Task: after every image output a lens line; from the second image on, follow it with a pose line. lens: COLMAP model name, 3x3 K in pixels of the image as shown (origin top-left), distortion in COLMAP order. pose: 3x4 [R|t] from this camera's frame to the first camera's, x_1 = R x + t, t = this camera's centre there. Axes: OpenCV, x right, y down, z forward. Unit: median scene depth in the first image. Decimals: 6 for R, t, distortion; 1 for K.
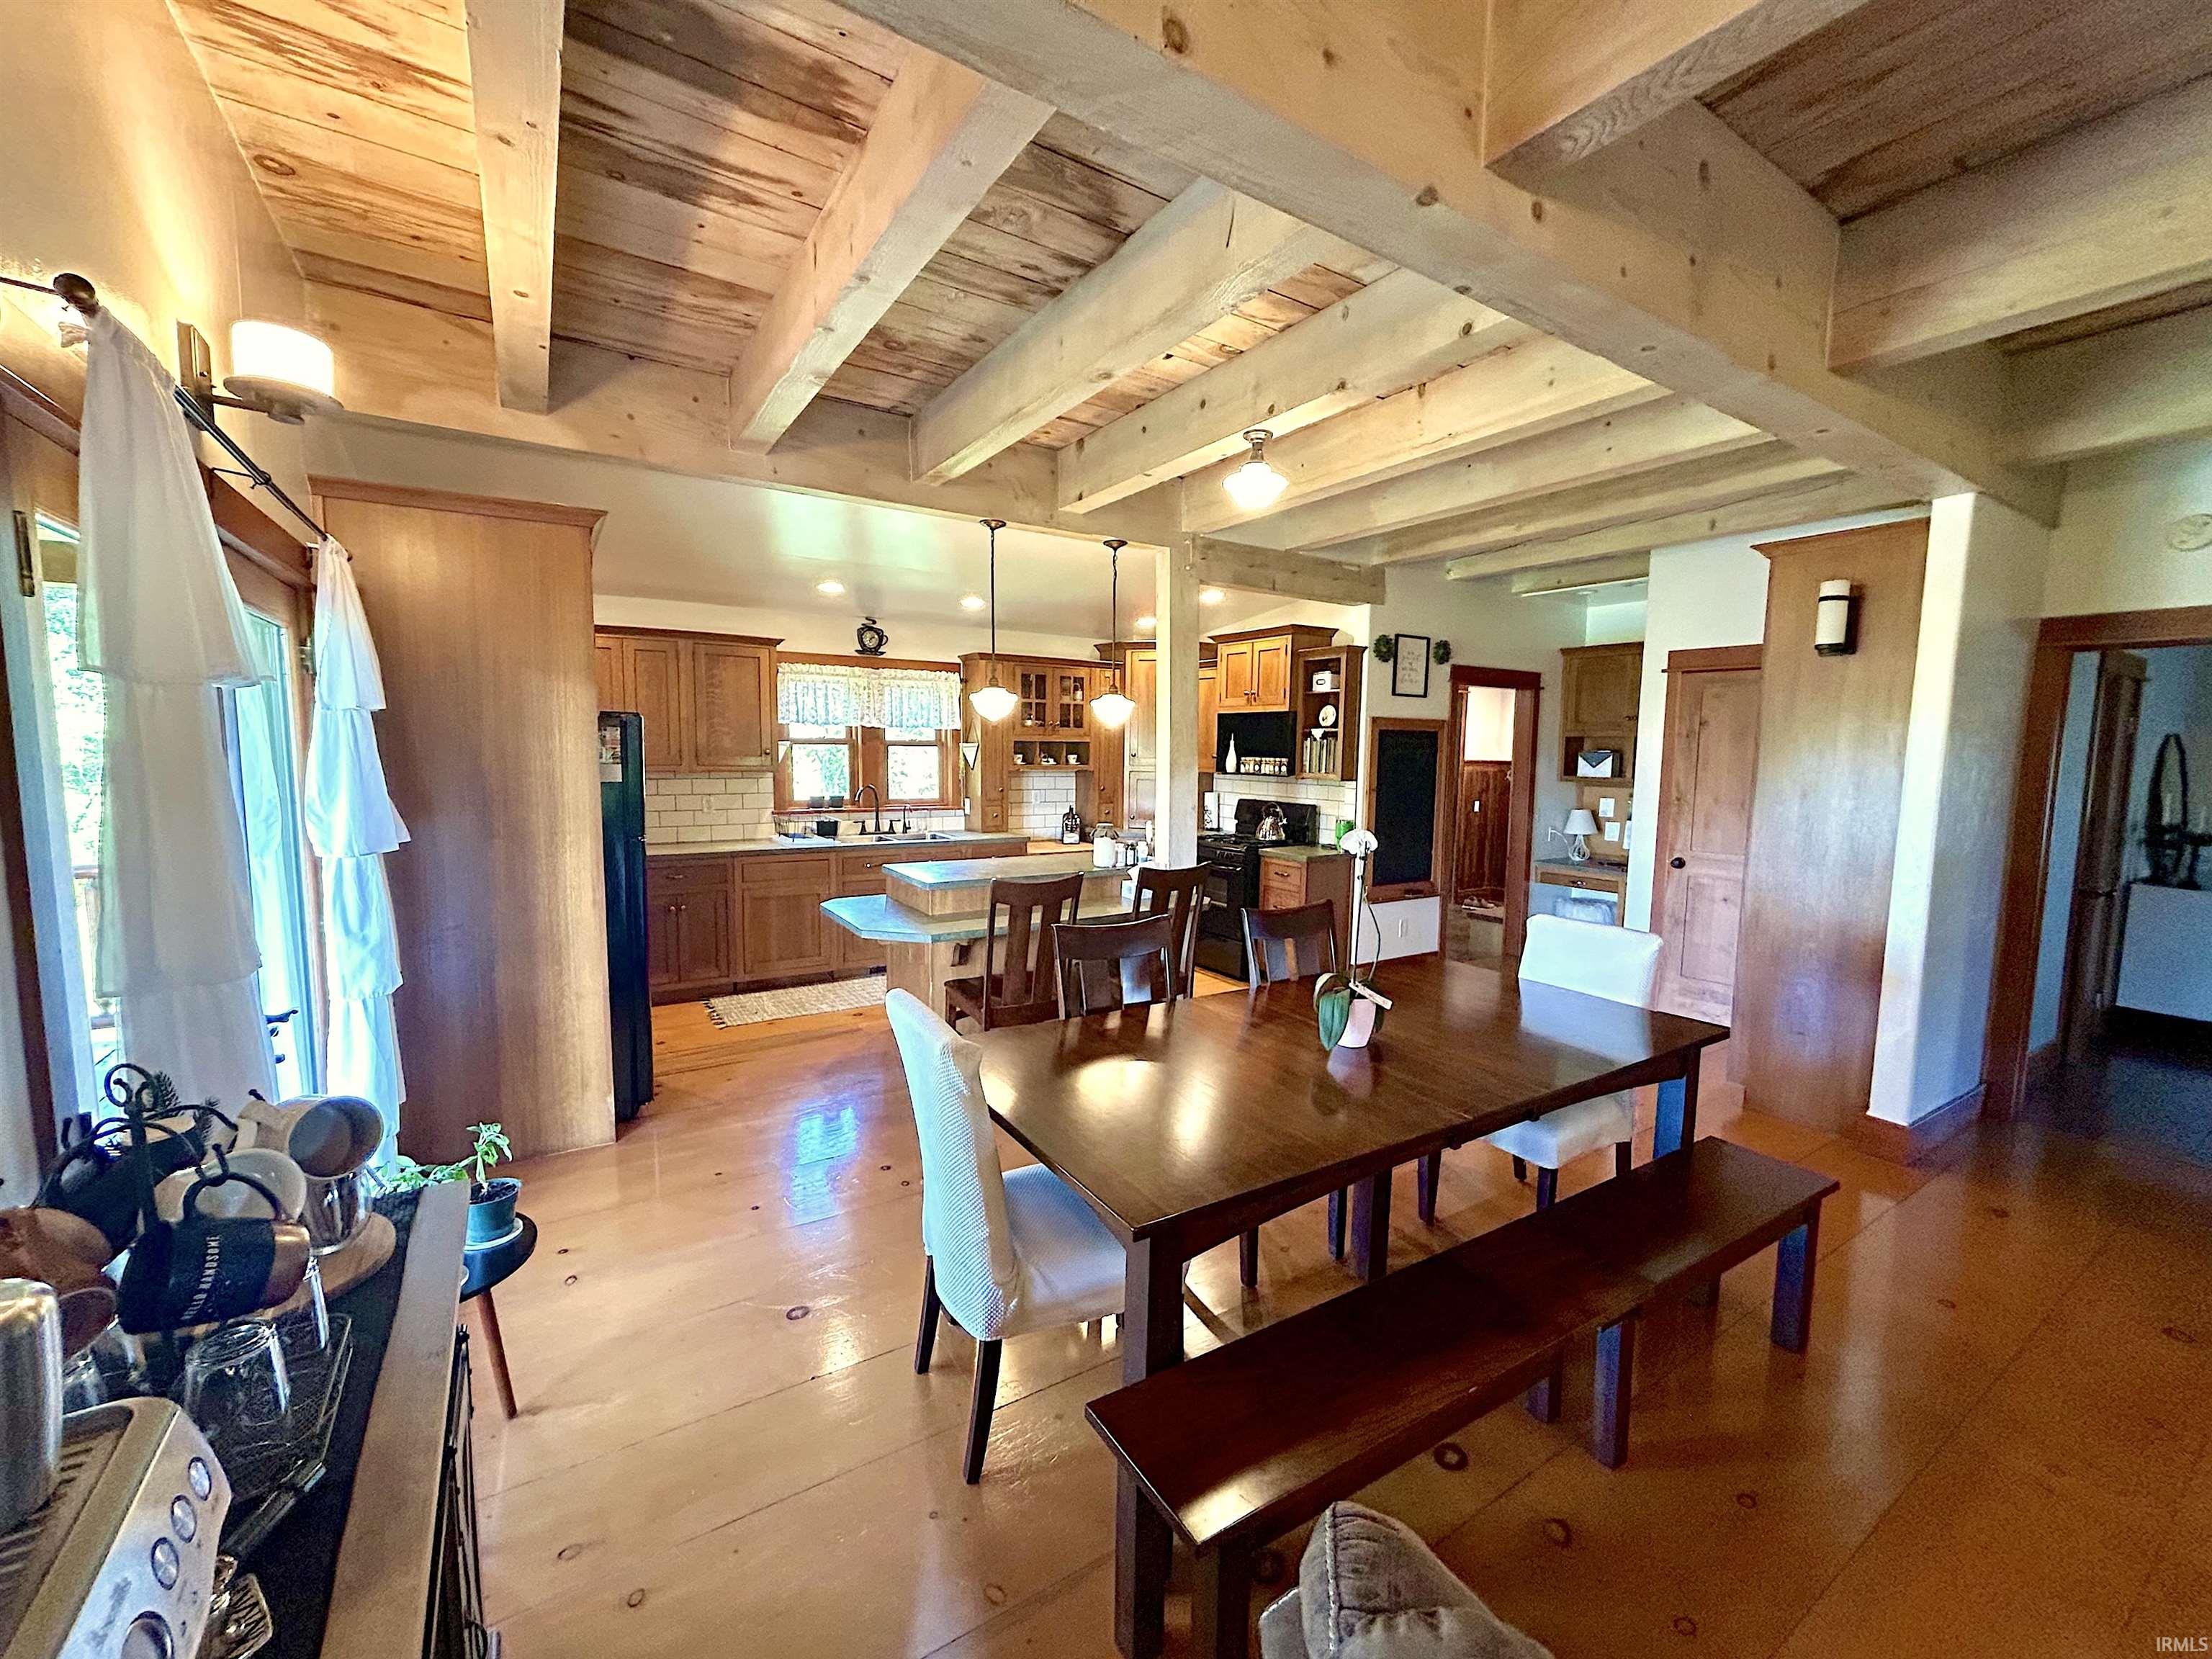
lens RADIAL K [[889.2, 0, 1106.0], [0, 889.2, 829.5], [0, 0, 1]] dist [-0.000010, 0.000536]
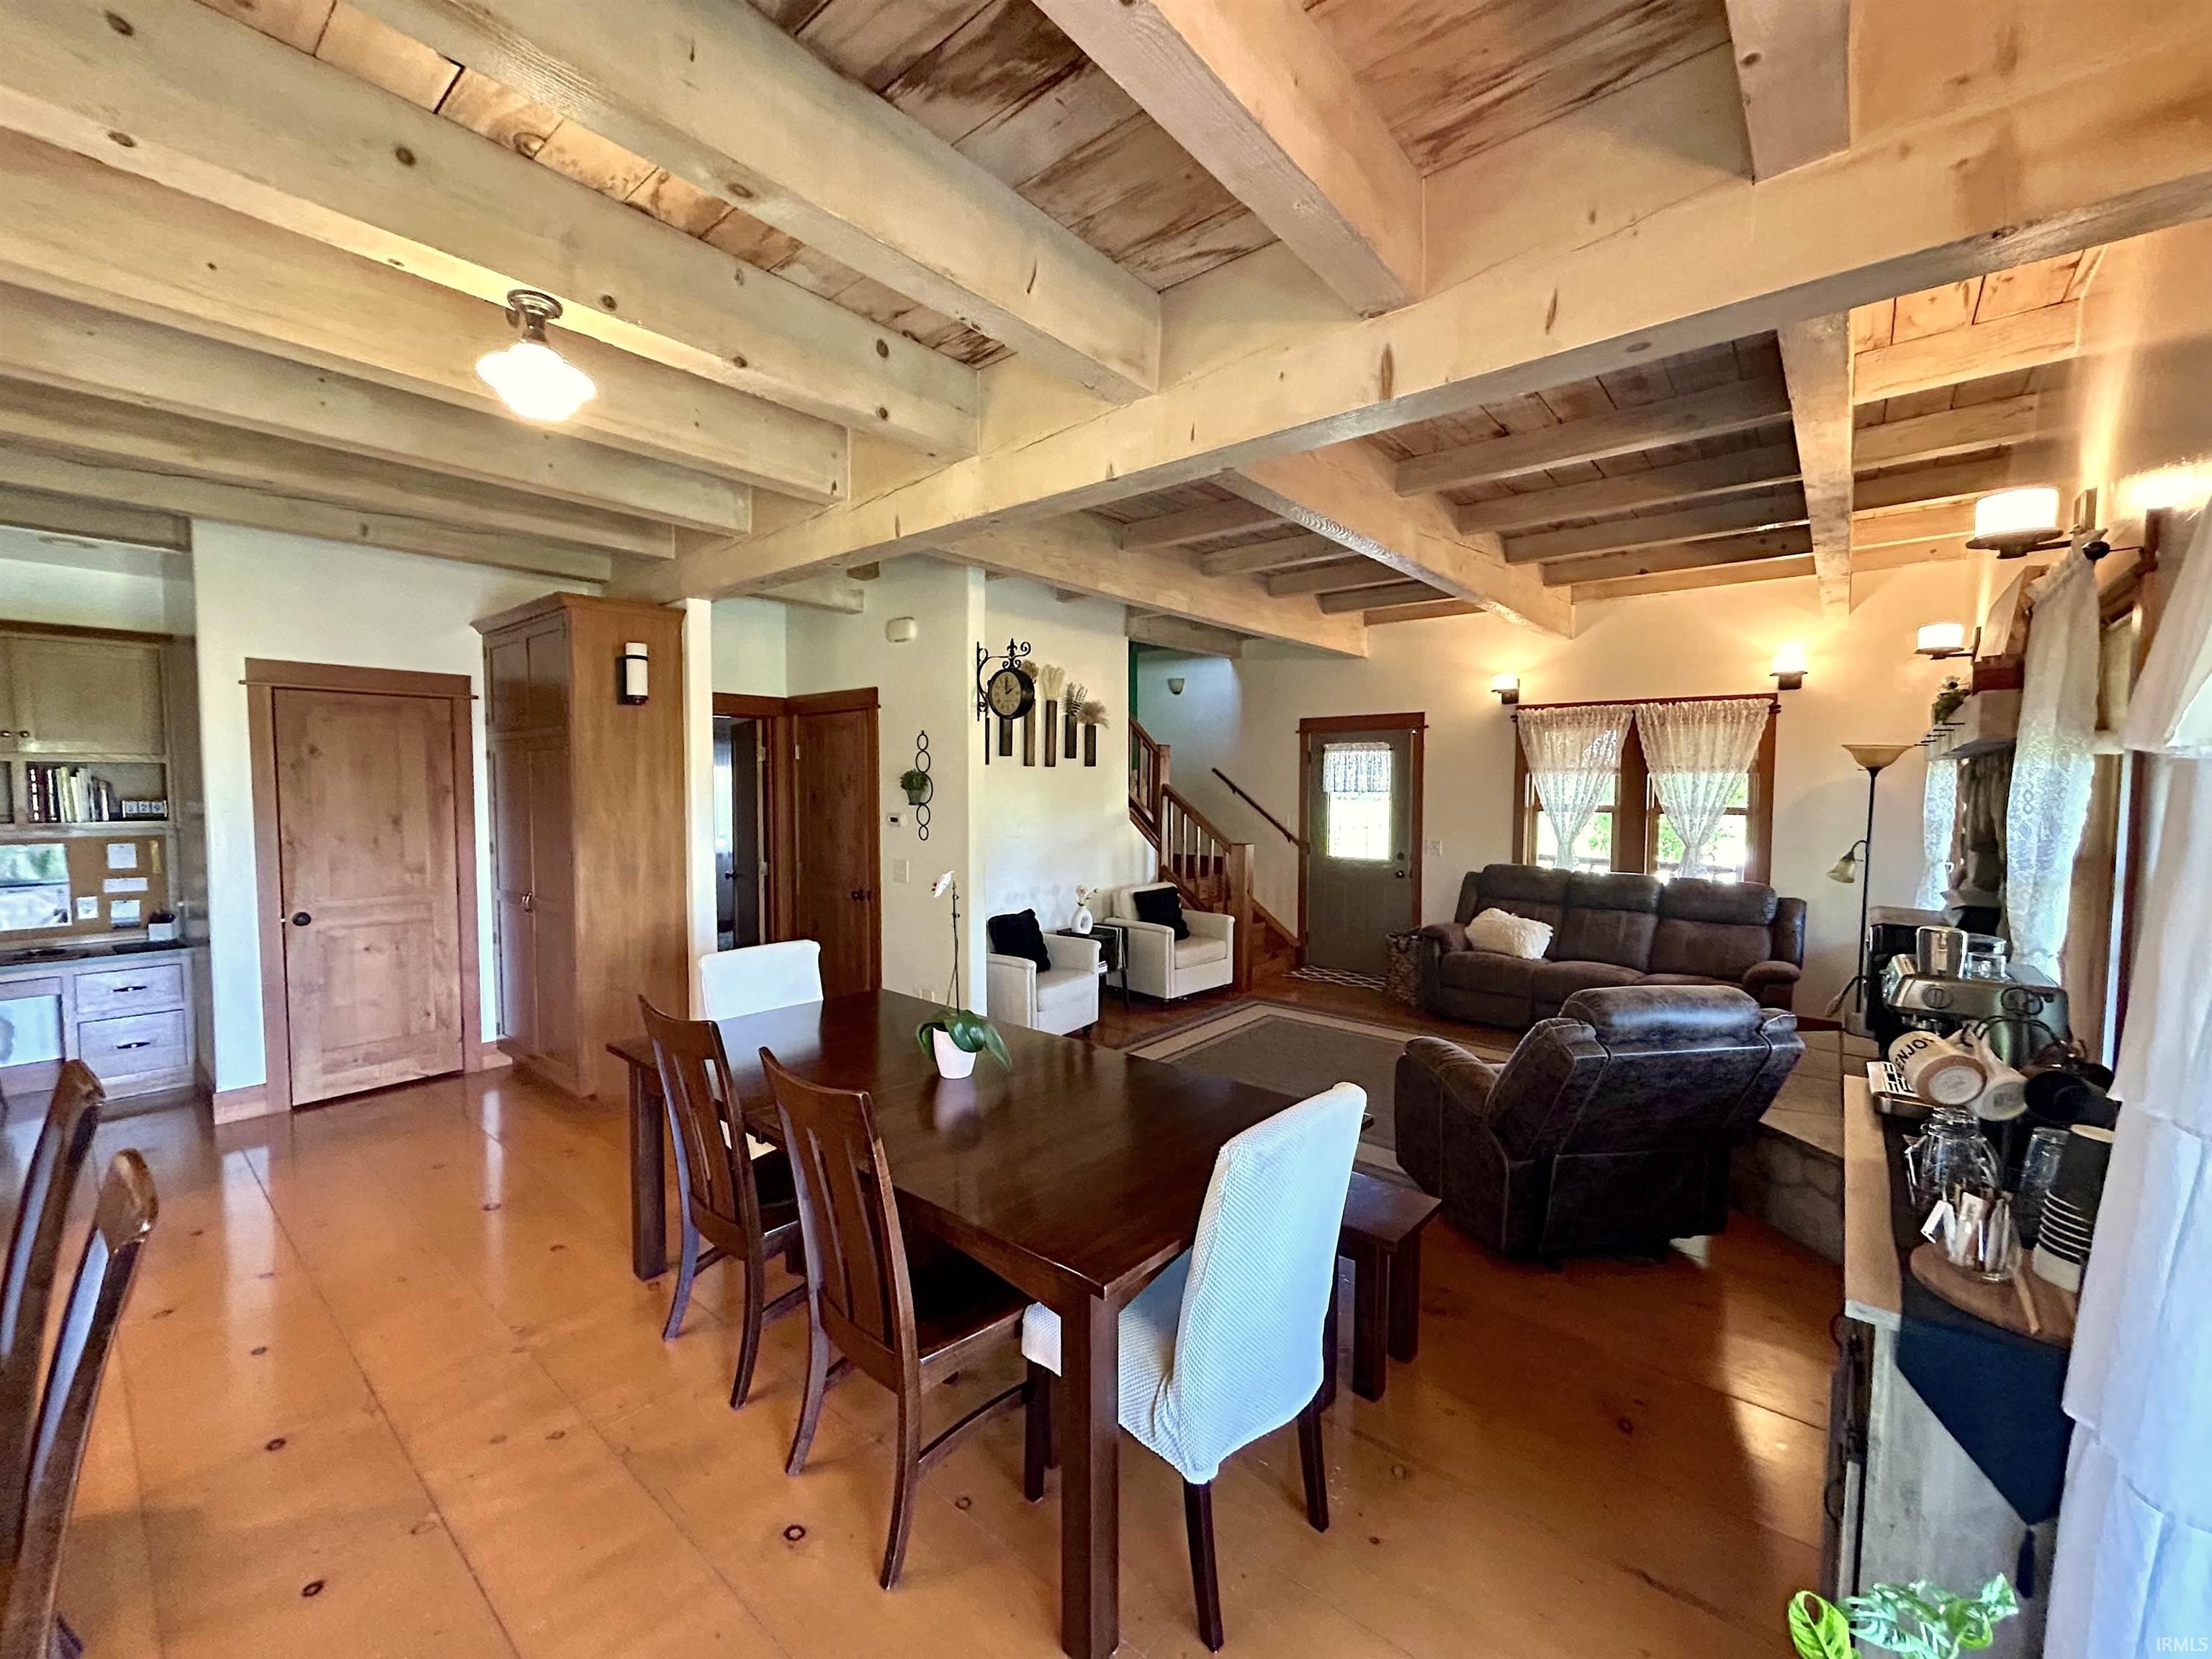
lens RADIAL K [[889.2, 0, 1106.0], [0, 889.2, 829.5], [0, 0, 1]] dist [-0.000010, 0.000536]
pose [[-0.298288, -0.070117, 0.951897, -0.370427], [0.084126, 0.991485, 0.099395, -0.066381], [-0.950761, 0.109728, -0.289849, 0.540712]]
